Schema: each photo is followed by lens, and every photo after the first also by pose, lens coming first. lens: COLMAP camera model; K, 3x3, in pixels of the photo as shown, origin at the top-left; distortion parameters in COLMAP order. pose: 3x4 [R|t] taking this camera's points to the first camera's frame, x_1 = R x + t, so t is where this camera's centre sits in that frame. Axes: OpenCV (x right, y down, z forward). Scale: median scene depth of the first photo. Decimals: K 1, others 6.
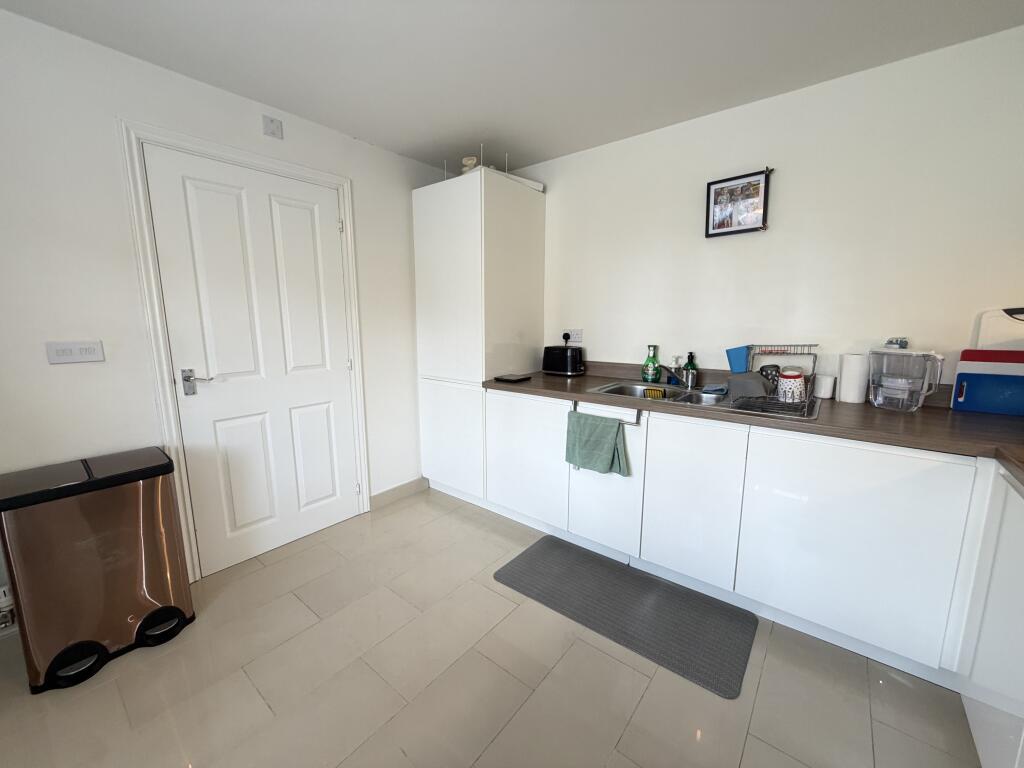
lens RADIAL K [[410.3, 0, 509.0], [0, 410.3, 383.9], [0, 0, 1]] dist [-0.000278, -0.000034]
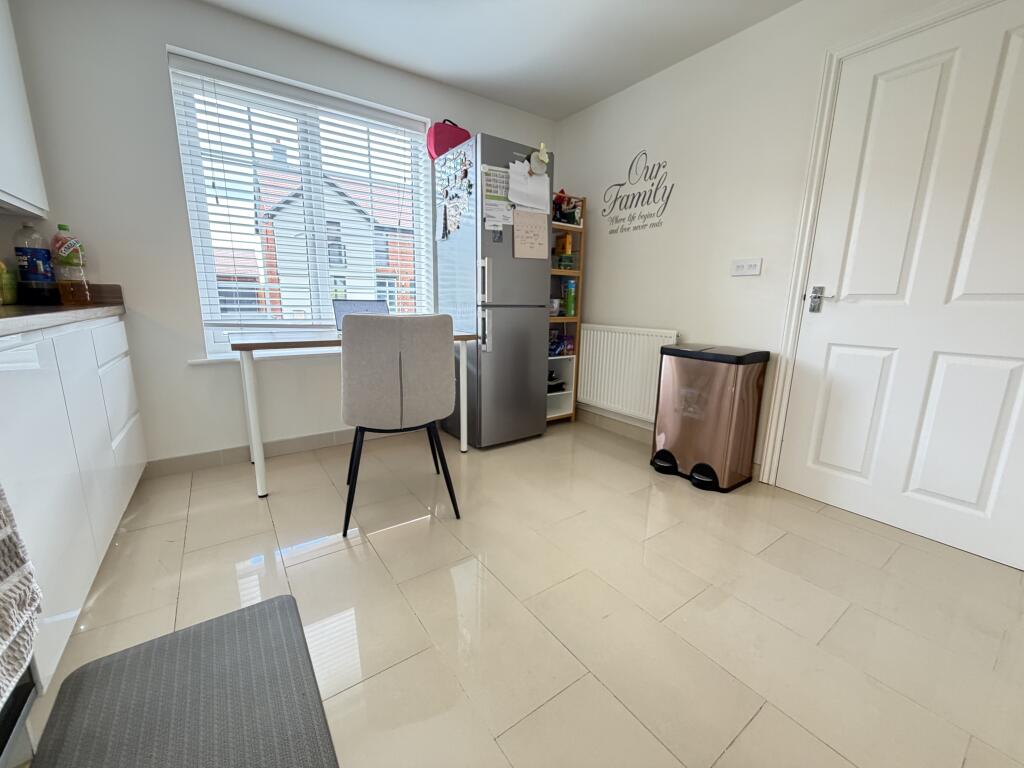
lens RADIAL K [[410.3, 0, 509.0], [0, 410.3, 383.9], [0, 0, 1]] dist [-0.000278, -0.000034]
pose [[-0.271258, 0.194075, -0.942737, 0.409286], [-0.170800, 0.954210, 0.245582, 0.072237], [0.947231, 0.227636, -0.225689, 0.520362]]
